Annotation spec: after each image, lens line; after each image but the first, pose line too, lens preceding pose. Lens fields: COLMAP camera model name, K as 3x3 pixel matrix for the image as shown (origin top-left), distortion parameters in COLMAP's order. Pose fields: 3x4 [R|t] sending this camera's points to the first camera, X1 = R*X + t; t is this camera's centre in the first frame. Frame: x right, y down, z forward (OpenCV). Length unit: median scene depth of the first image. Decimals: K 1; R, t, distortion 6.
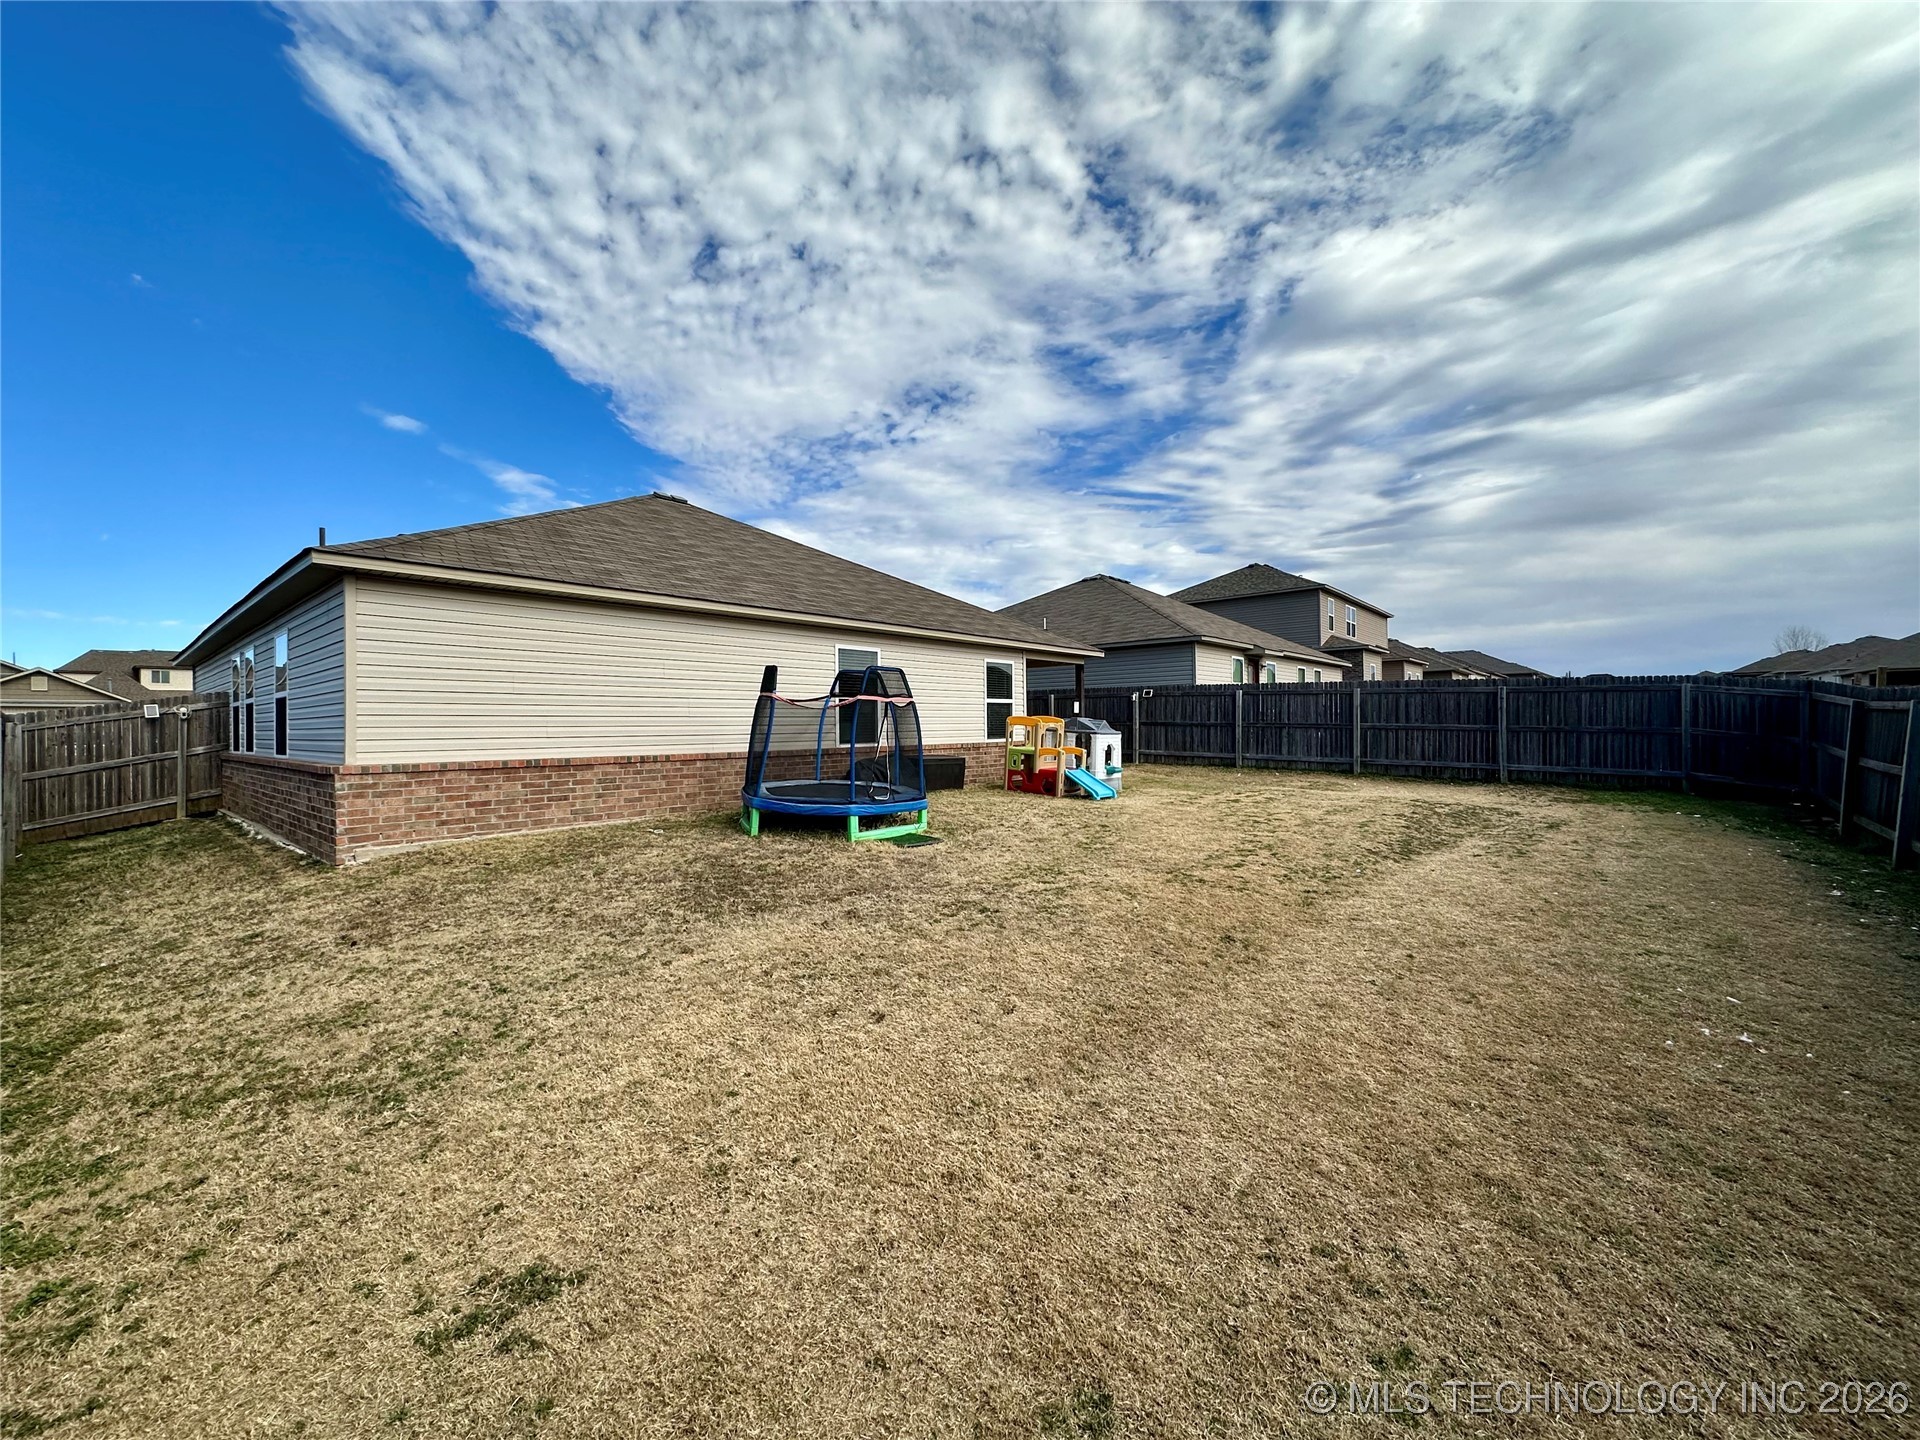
lens RADIAL K [[765.0, 0, 960.0], [0, 765.0, 720.0], [0, 0, 1]] dist [-0.002107, 0.000457]
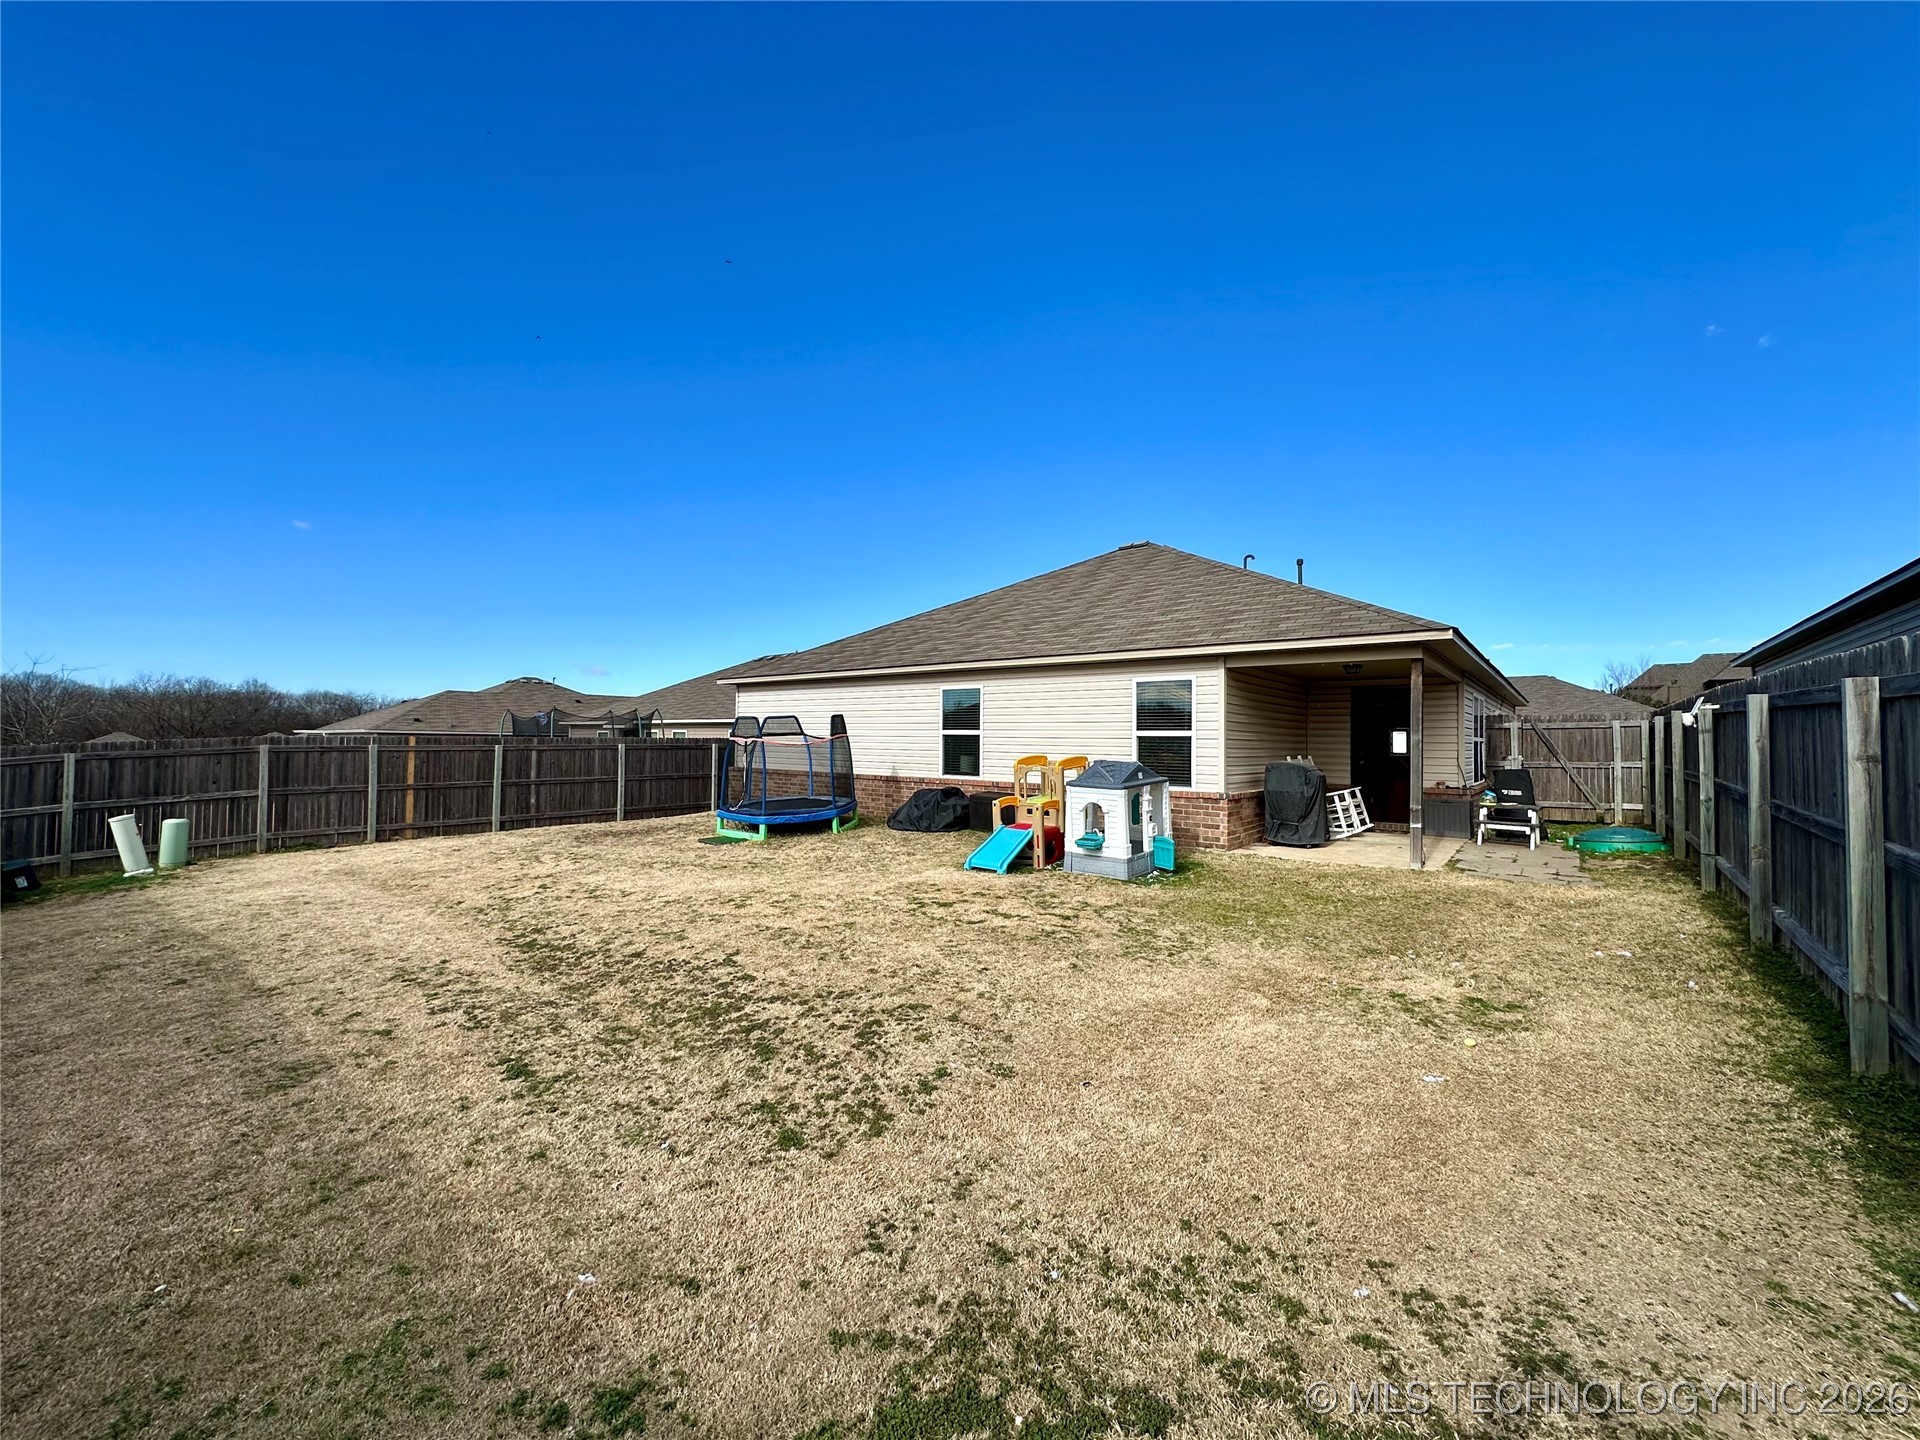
lens RADIAL K [[765.0, 0, 960.0], [0, 765.0, 720.0], [0, 0, 1]] dist [-0.002107, 0.000457]
pose [[0.043488, -0.044629, -0.998057, 0.953762], [-0.026095, 0.998610, -0.045791, 0.002182], [0.998713, 0.028035, 0.042263, 0.942219]]
